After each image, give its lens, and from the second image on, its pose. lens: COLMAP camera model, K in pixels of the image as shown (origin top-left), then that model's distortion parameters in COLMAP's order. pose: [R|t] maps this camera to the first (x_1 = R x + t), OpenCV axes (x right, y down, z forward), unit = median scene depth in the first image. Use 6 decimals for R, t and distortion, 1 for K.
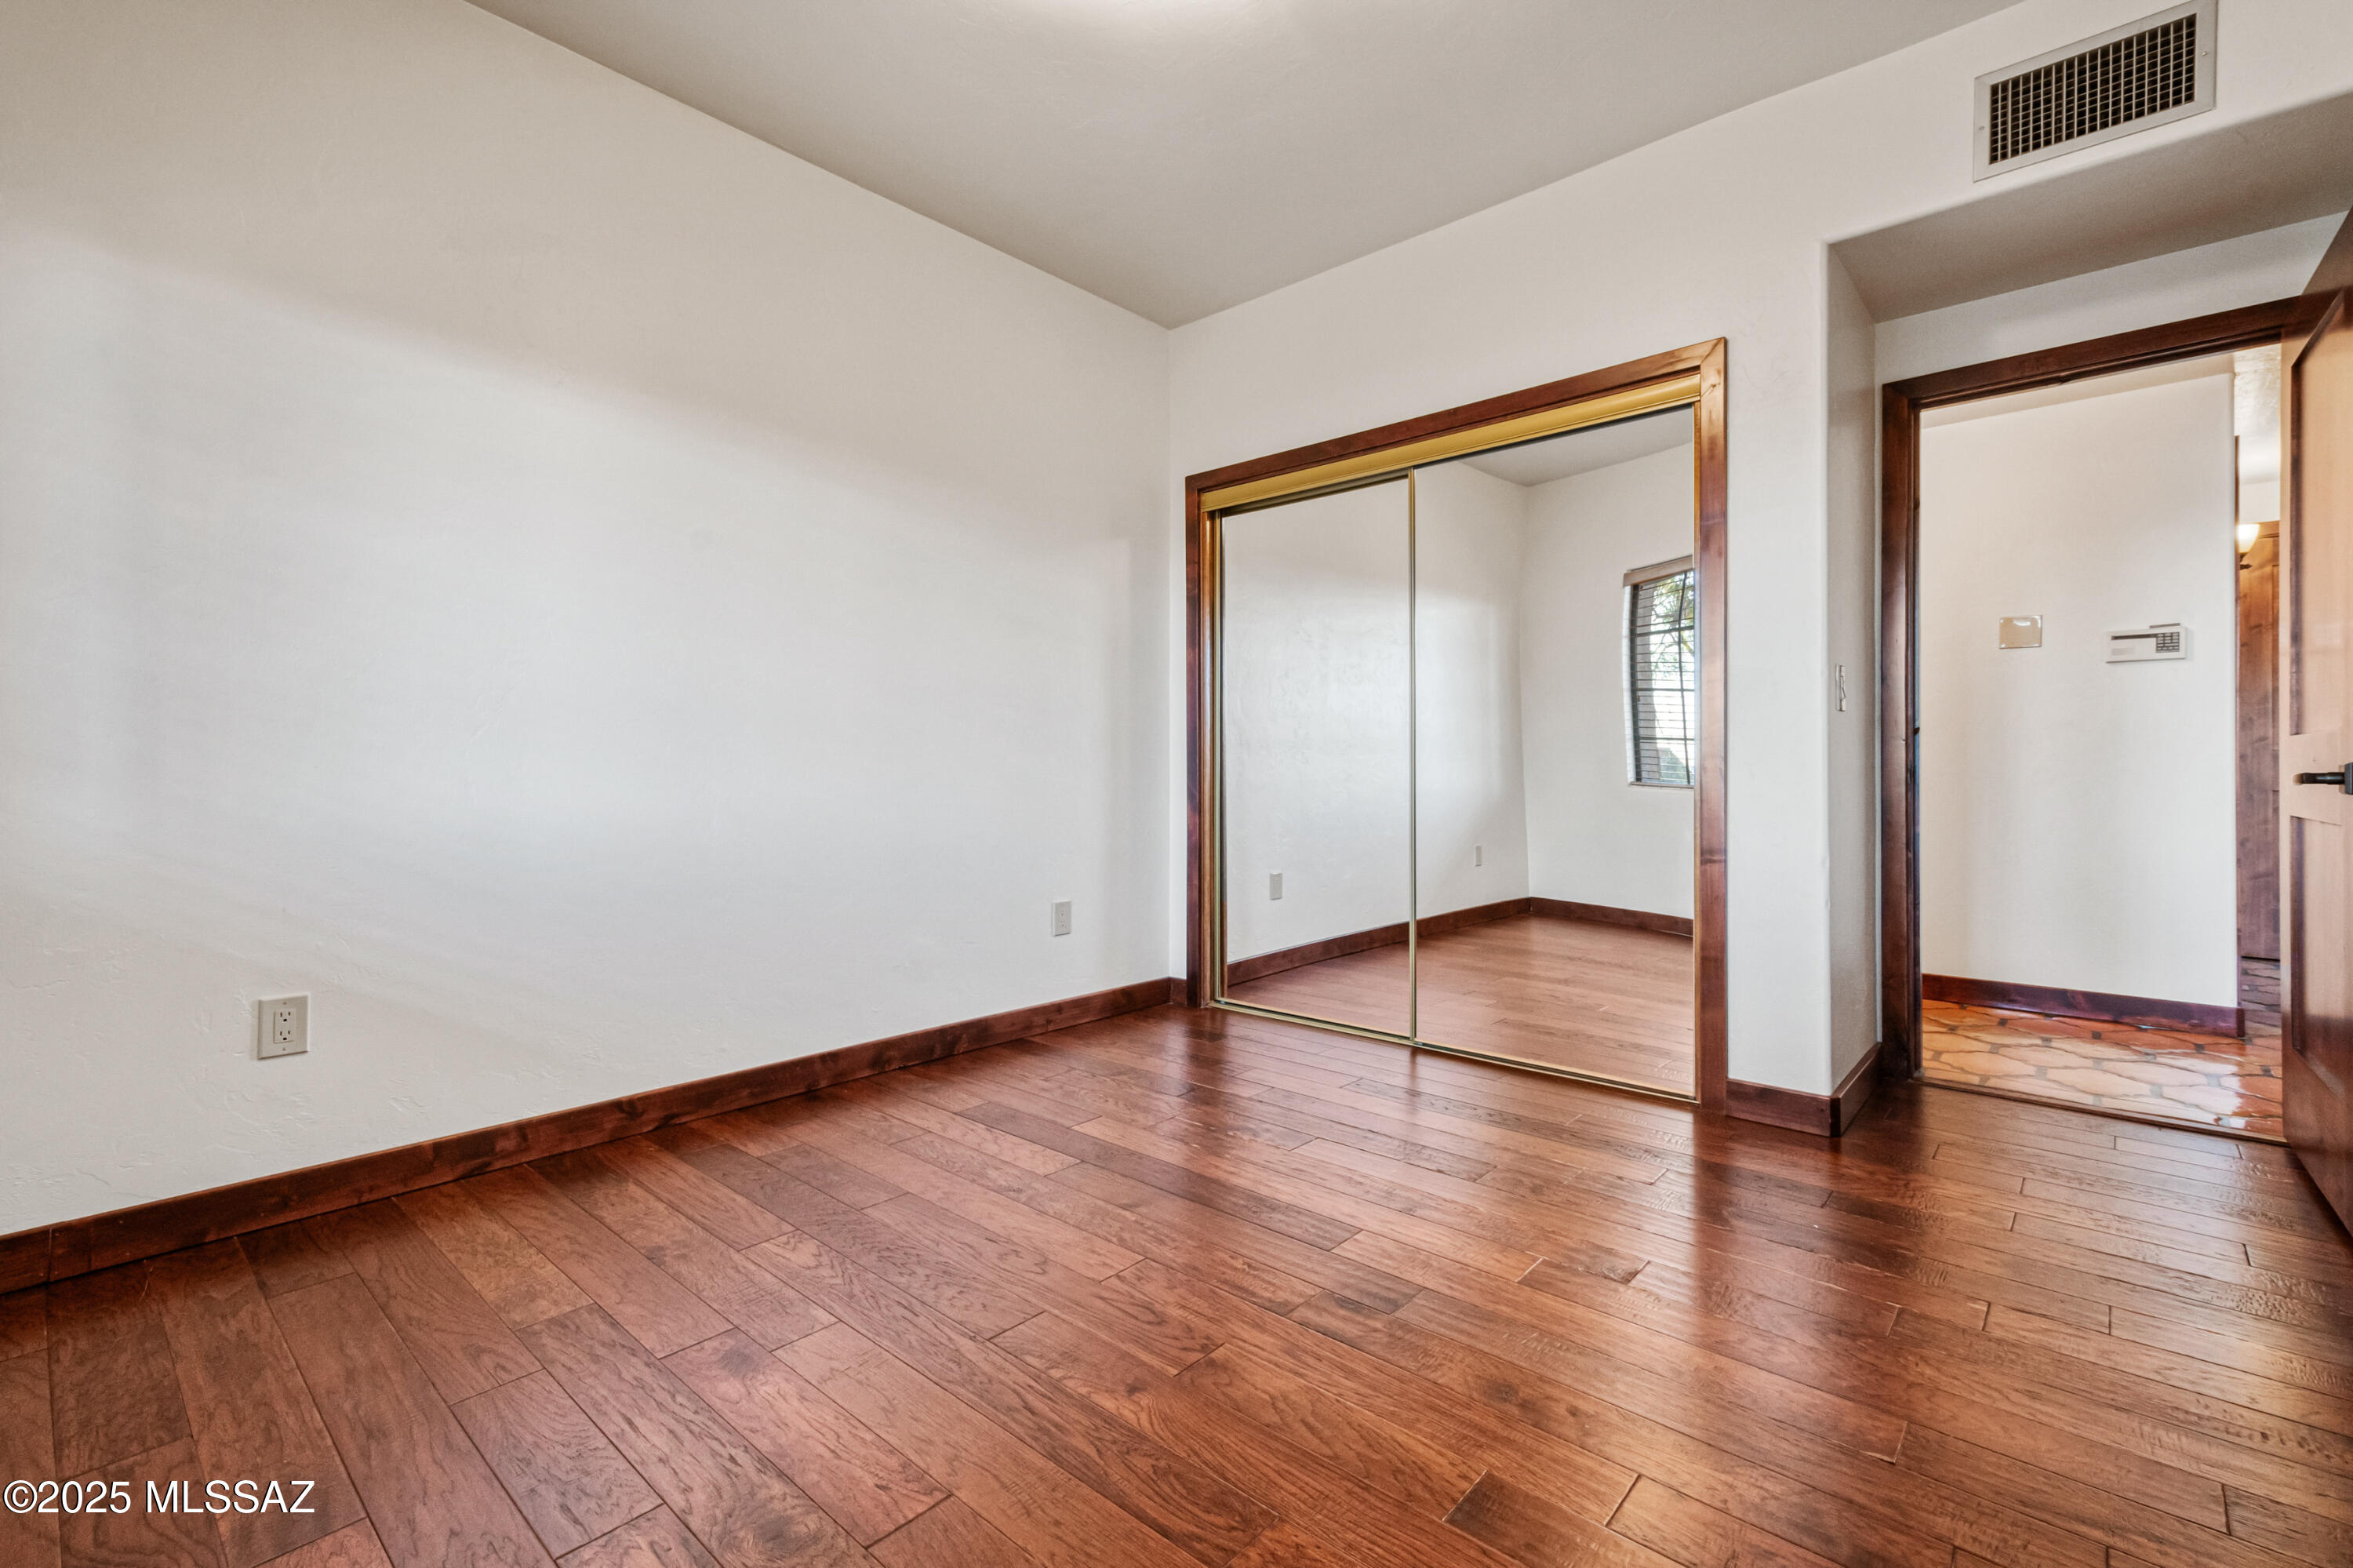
lens RADIAL K [[1032.8, 0, 1182.7], [0, 1032.8, 789.6], [0, 0, 1]] dist [0.009217, -0.001708]
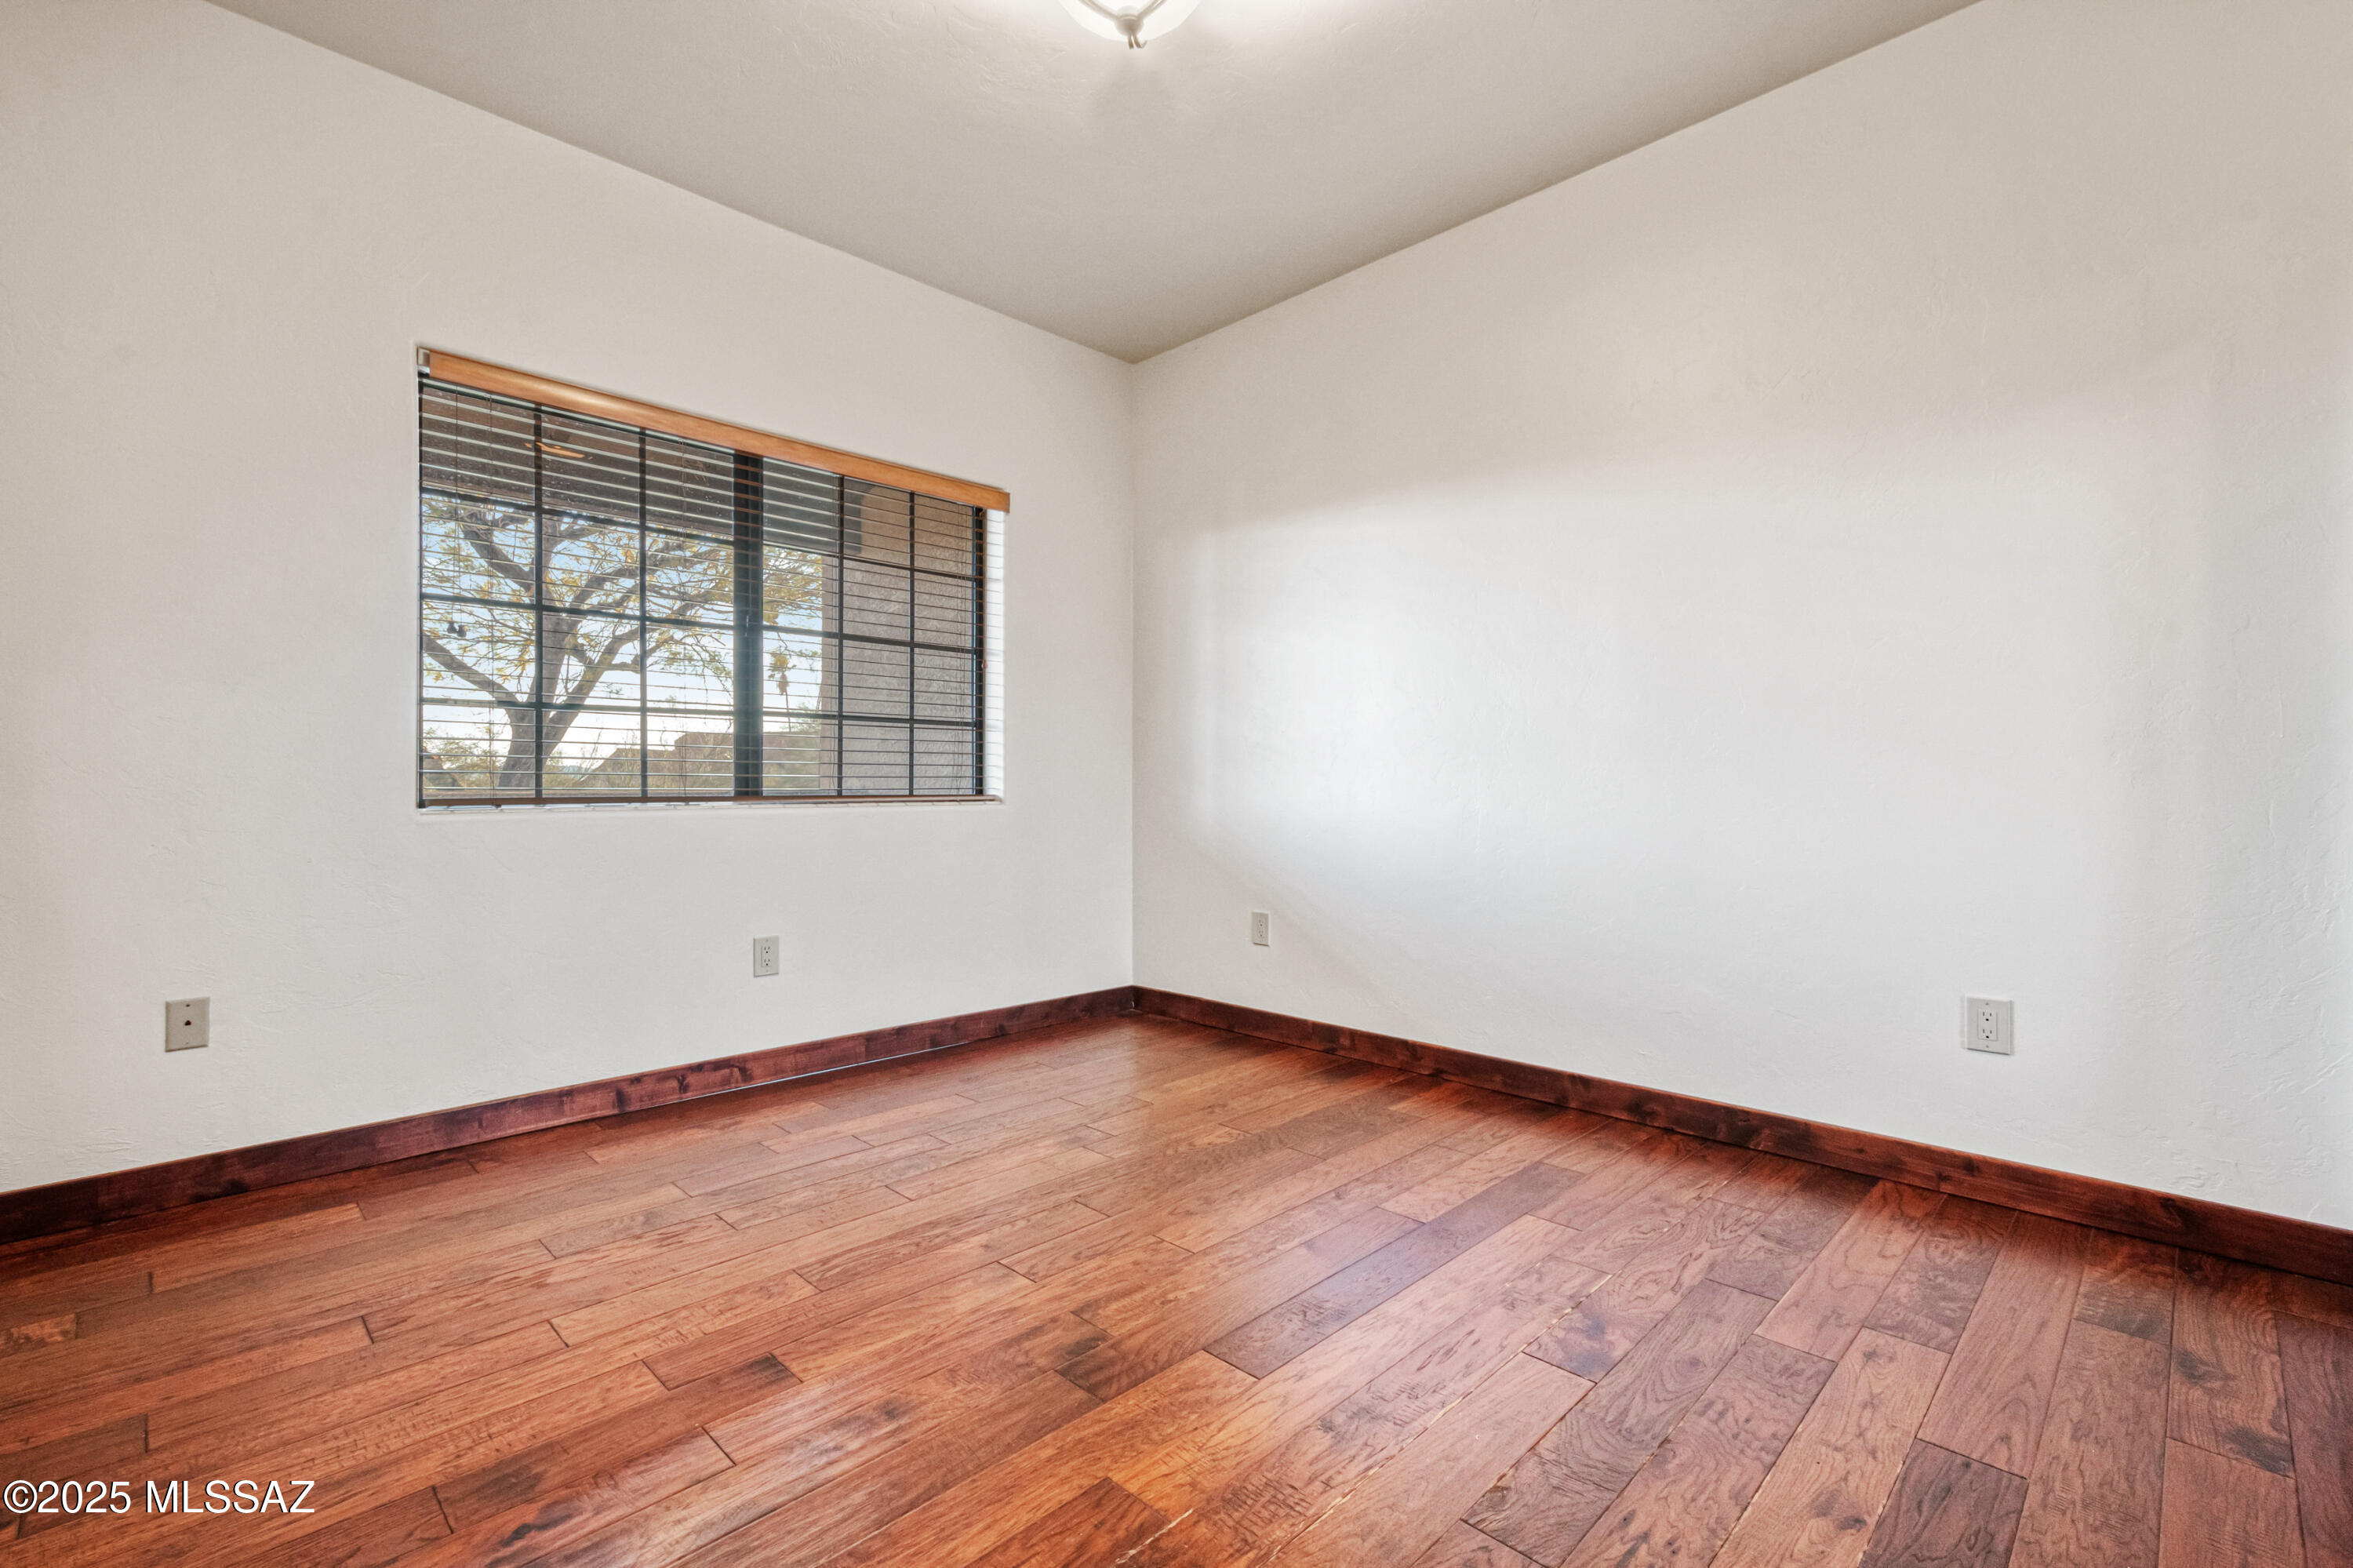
lens RADIAL K [[1032.8, 0, 1175.9], [0, 1032.8, 785.3], [0, 0, 1]] dist [0.009217, -0.001708]
pose [[-0.052285, 0.003376, -0.998627, 0.767196], [-0.017862, 0.999831, 0.004315, -0.020457], [0.998472, 0.018063, -0.052216, 0.777124]]
